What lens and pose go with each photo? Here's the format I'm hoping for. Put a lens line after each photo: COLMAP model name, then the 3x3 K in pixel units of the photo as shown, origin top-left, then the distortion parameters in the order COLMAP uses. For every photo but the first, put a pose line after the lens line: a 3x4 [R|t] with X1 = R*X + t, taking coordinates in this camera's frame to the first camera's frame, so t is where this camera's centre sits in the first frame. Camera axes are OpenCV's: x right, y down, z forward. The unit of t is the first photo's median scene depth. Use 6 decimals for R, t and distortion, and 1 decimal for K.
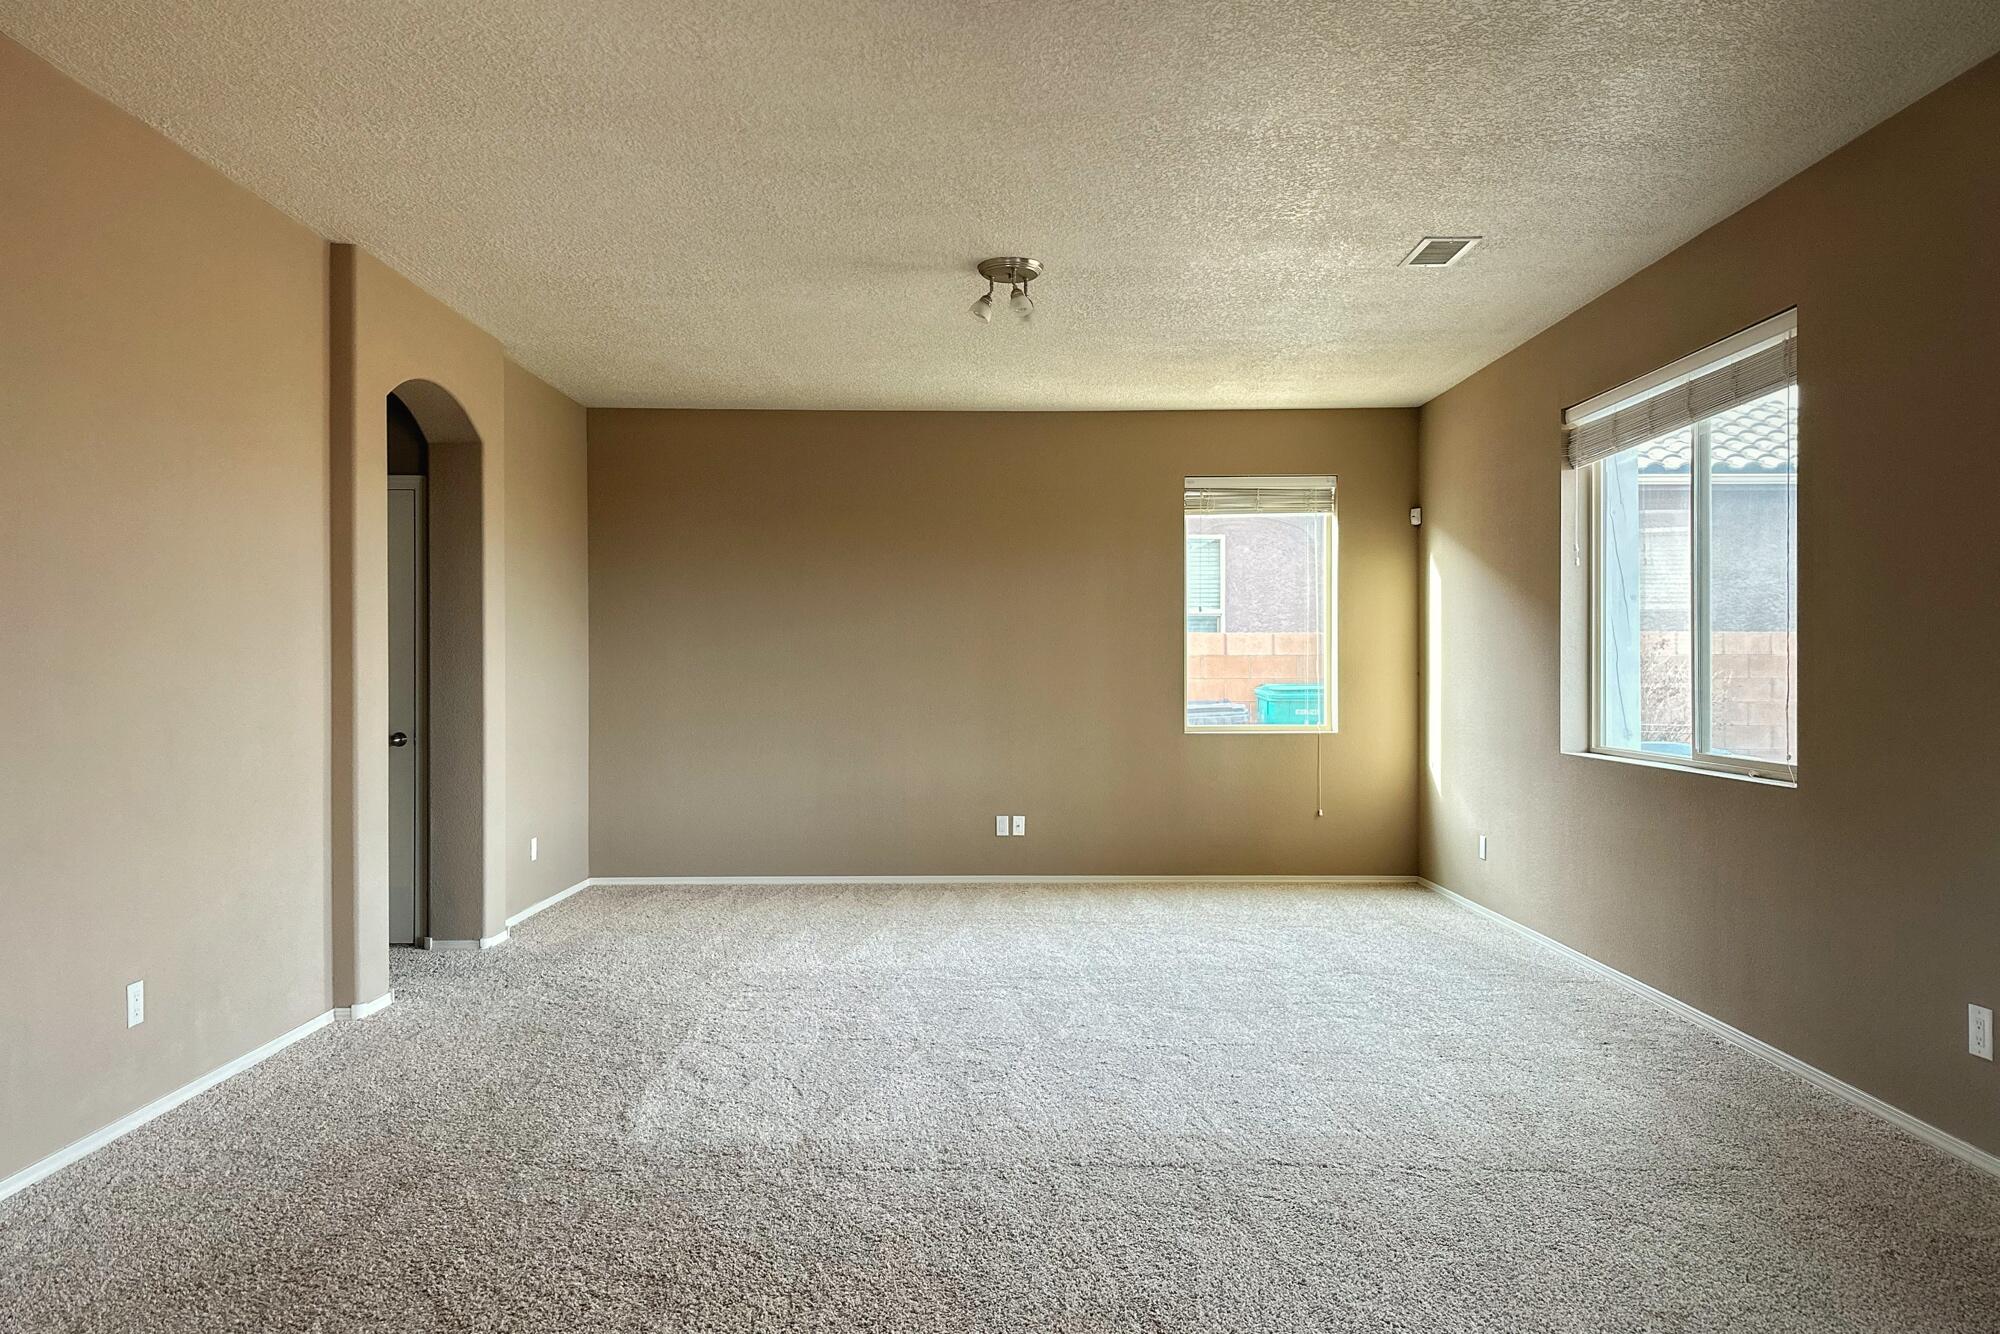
lens RADIAL K [[1410.7, 0, 1000.0], [0, 1410.7, 667.0], [0, 0, 1]] dist [0.118674, -0.168647]
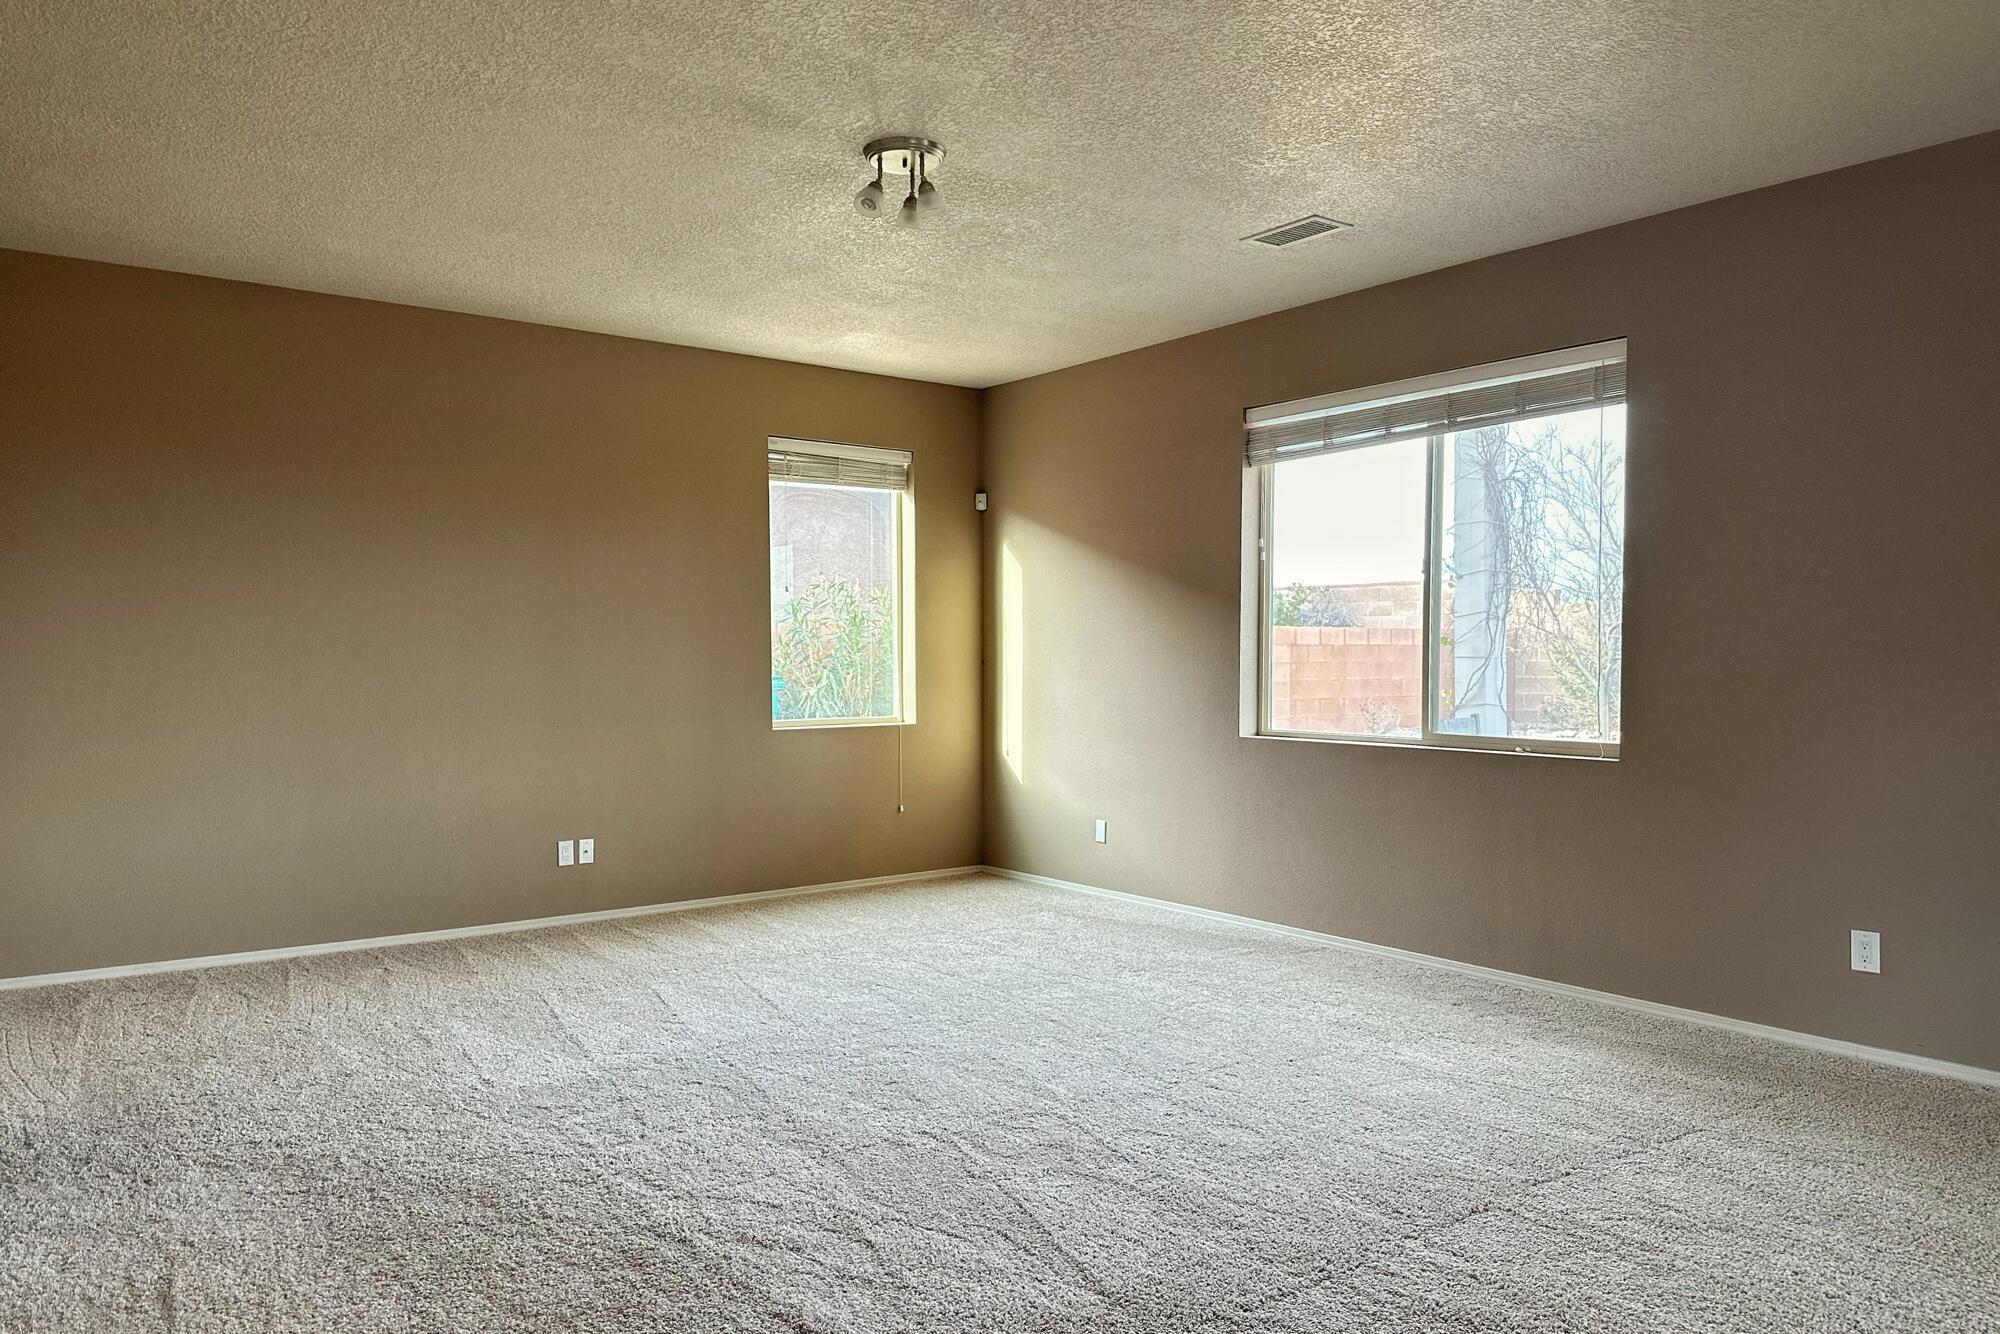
lens RADIAL K [[1418.1, 0, 1001.8], [0, 1418.1, 709.6], [0, 0, 1]] dist [0.122835, -0.173282]
pose [[0.792294, -0.023330, 0.609693, -0.304775], [-0.000949, 0.999220, 0.039468, -0.001023], [-0.610138, -0.031849, 0.791655, 0.217255]]
